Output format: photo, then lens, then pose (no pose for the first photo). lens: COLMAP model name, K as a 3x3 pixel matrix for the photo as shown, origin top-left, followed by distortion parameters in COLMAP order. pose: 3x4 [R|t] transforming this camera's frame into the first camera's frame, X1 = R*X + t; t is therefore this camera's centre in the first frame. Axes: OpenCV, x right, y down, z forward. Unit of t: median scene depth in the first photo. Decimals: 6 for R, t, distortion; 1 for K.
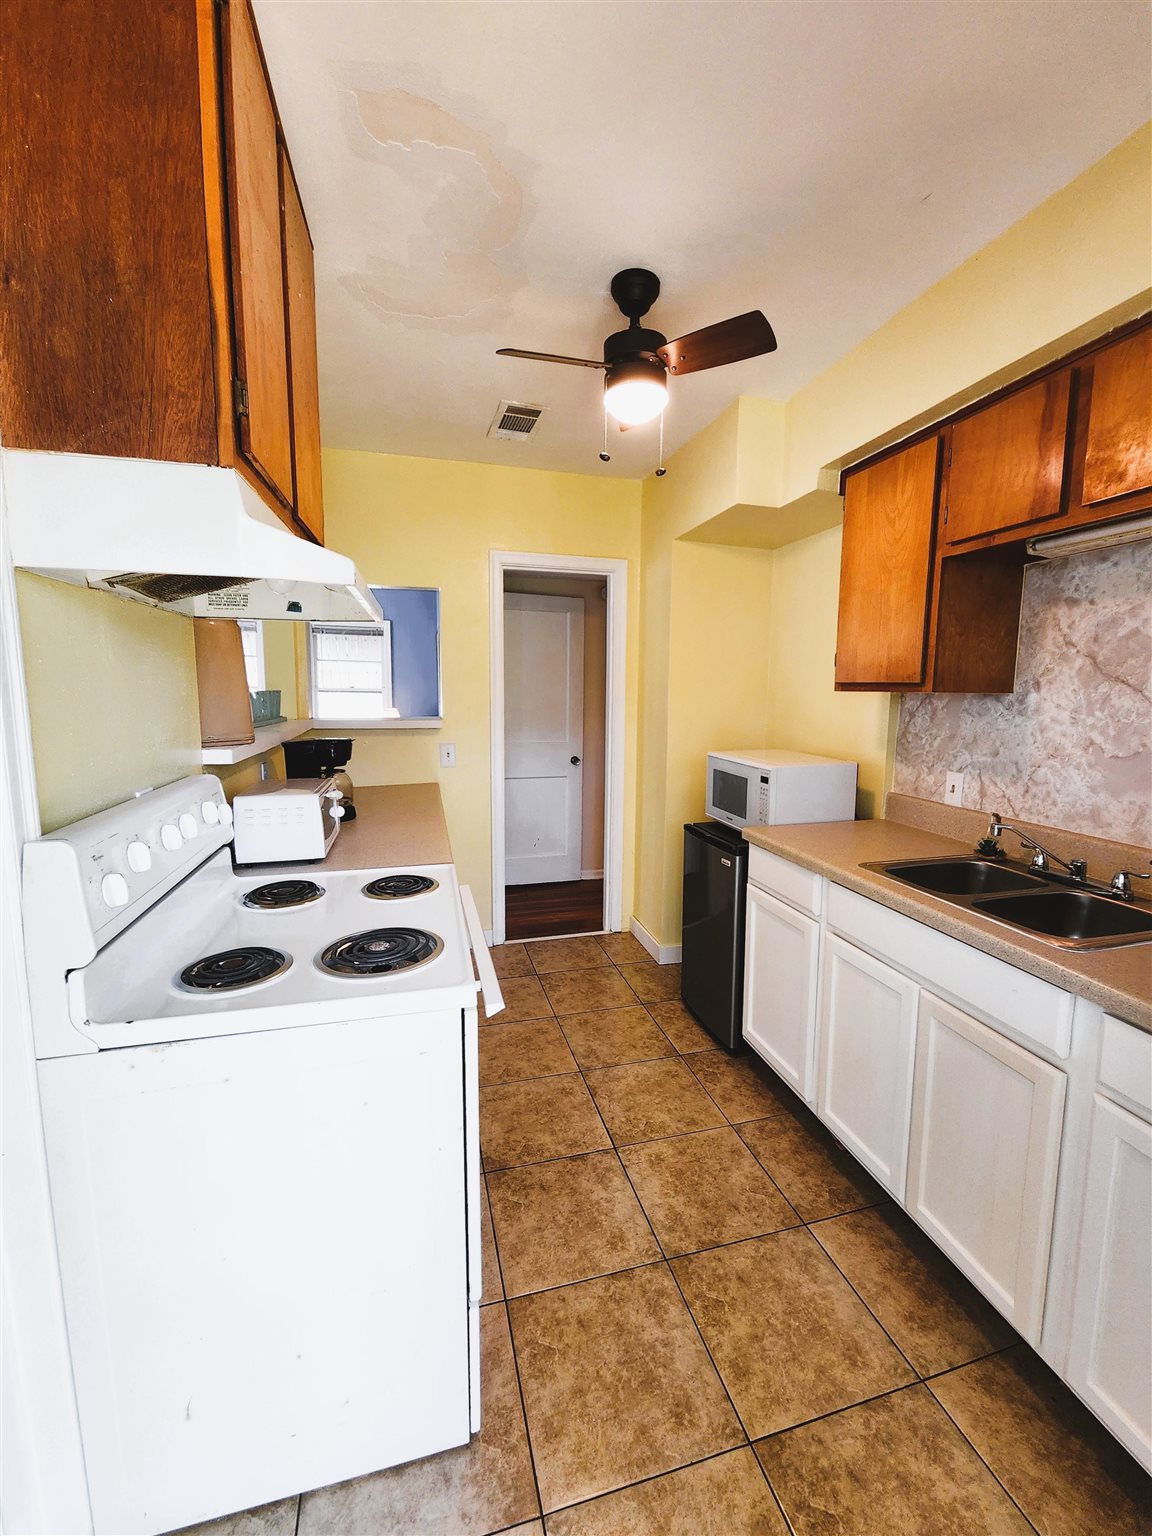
lens RADIAL K [[621.1, 0, 599.6], [0, 621.1, 761.1], [0, 0, 1]] dist [-0.000873, -0.000138]
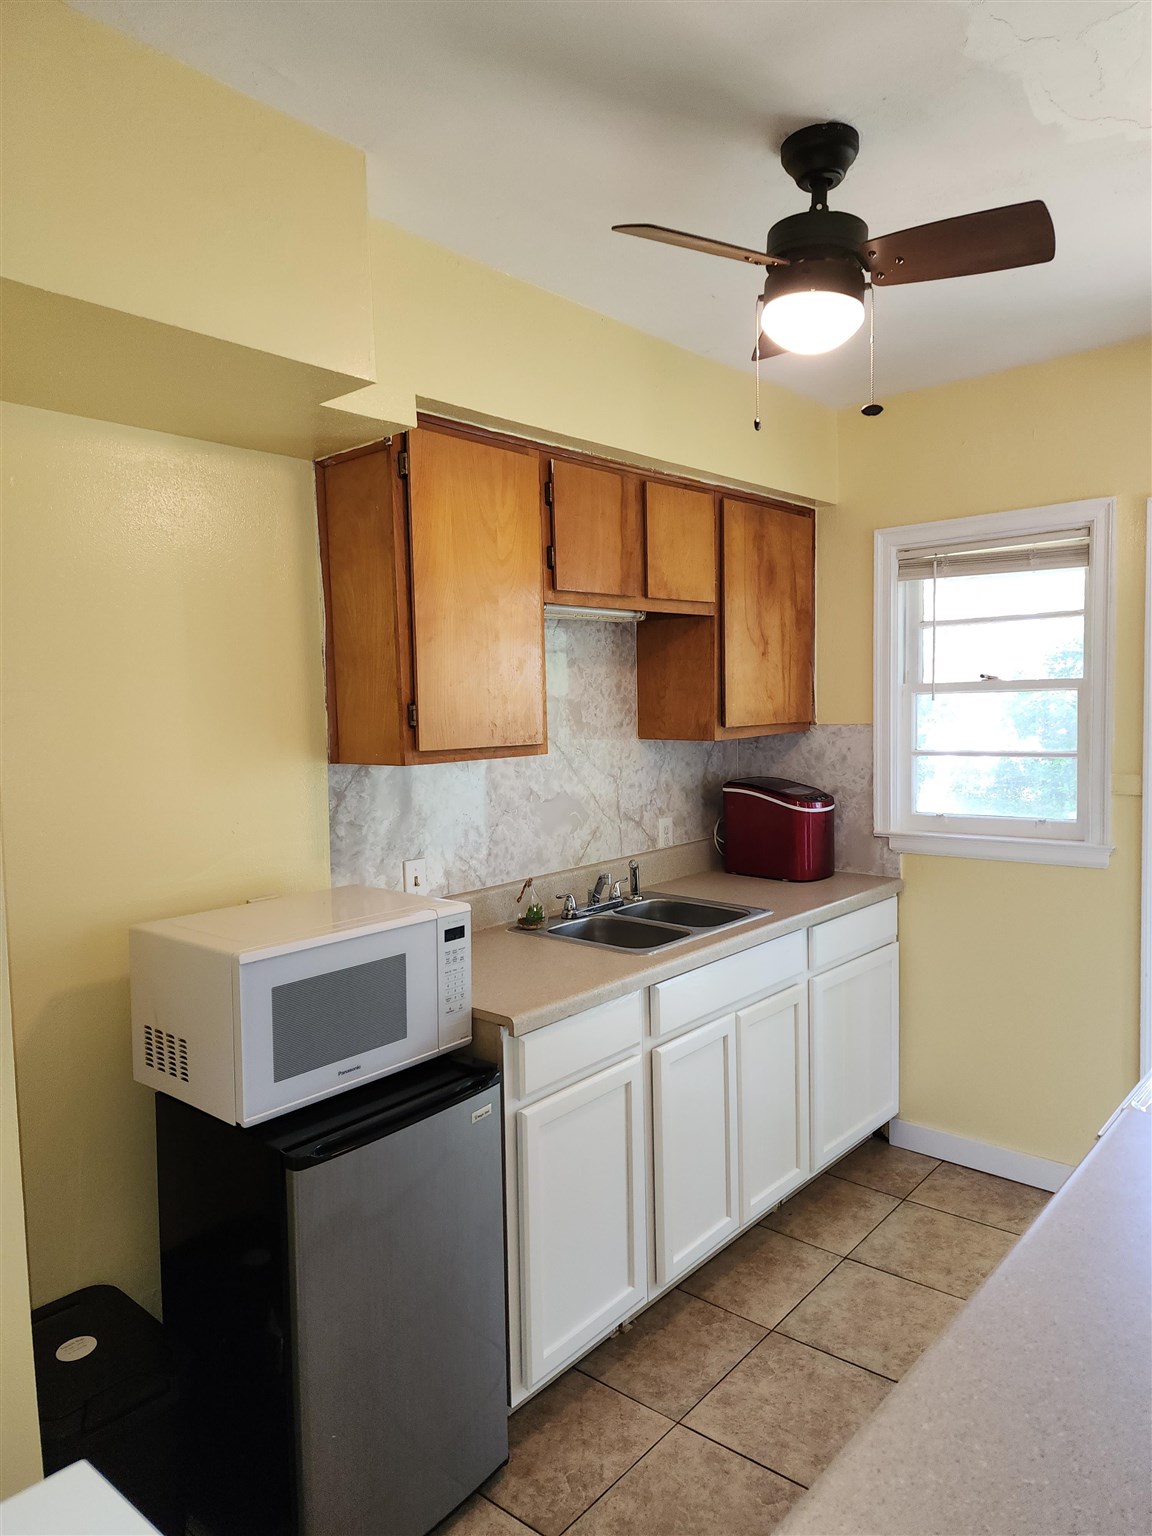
lens RADIAL K [[1016.7, 0, 576.0], [0, 1016.7, 768.0], [0, 0, 1]] dist [0.050763, -0.005203]
pose [[-0.534074, -0.057082, 0.843509, -0.691165], [0.118408, 0.982834, 0.141481, -0.291865], [-0.837105, 0.175439, -0.518147, 1.732214]]
